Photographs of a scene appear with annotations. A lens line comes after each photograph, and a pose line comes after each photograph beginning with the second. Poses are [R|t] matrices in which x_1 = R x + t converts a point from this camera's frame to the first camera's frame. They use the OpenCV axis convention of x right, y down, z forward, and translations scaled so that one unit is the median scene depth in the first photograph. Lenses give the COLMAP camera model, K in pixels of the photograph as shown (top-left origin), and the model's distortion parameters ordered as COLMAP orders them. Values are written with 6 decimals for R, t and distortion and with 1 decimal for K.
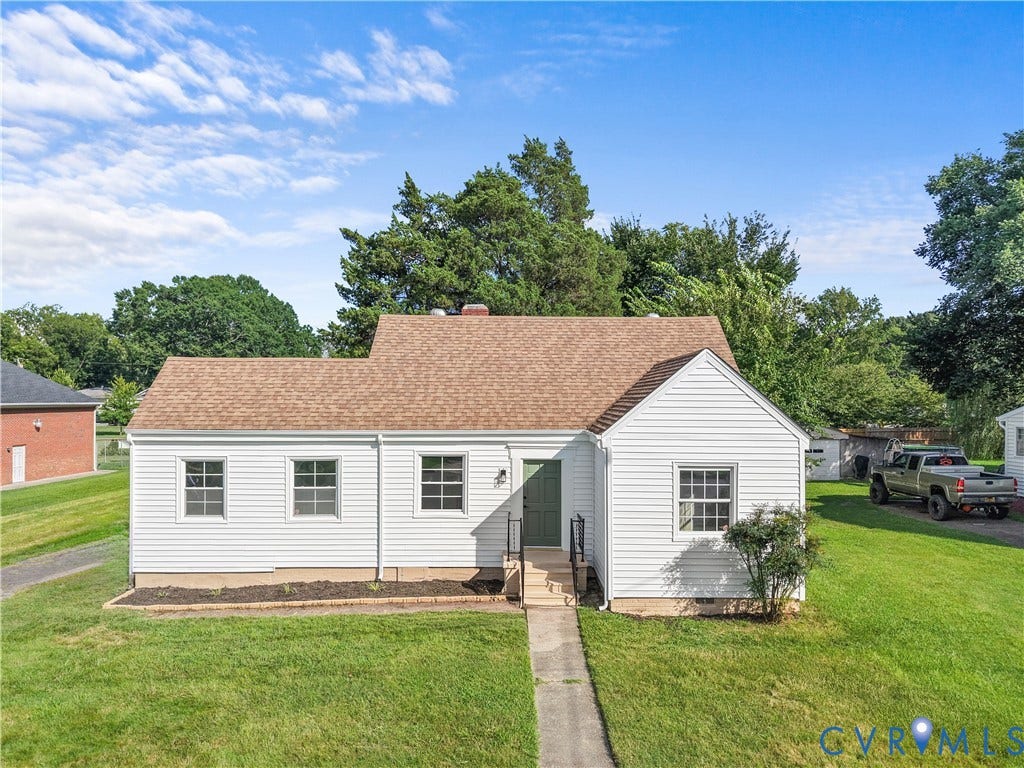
lens RADIAL K [[645.3, 0, 514.9], [0, 645.3, 401.5], [0, 0, 1]] dist [0.042469, -0.042472]
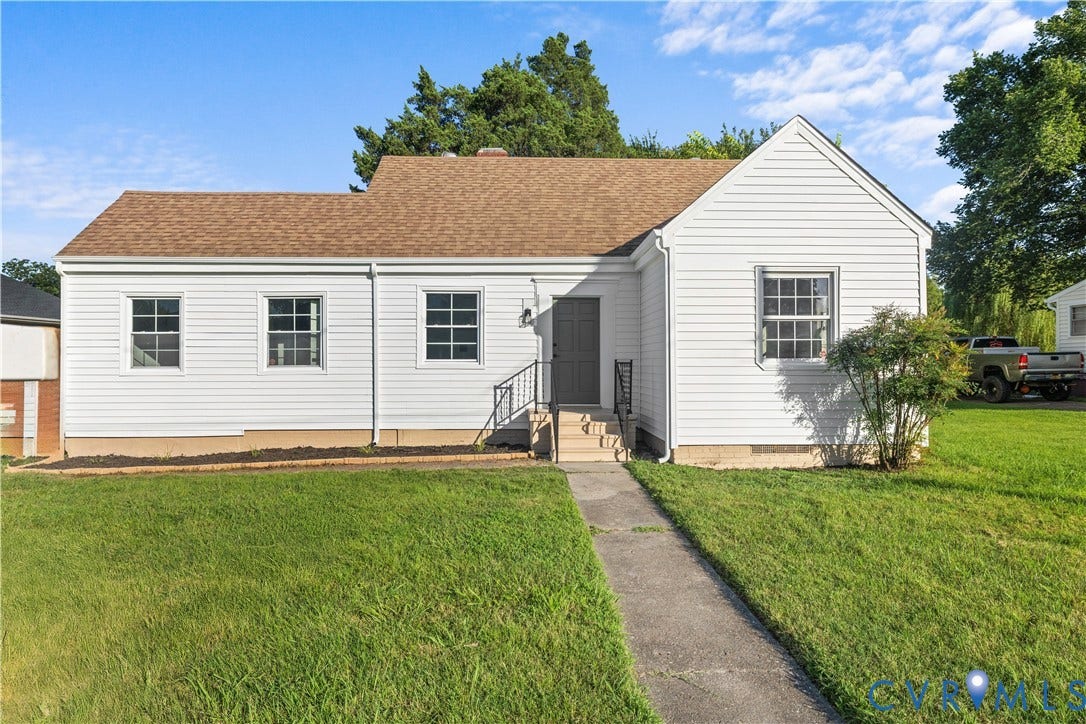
lens RADIAL K [[583.4, 0, 540.0], [0, 583.4, 347.8], [0, 0, 1]] dist [-0.000509, -0.000668]
pose [[0.999827, -0.004341, 0.018094, -0.015943], [0.004519, 0.999941, -0.009839, 0.161178], [-0.018051, 0.009919, 0.999788, 0.270241]]
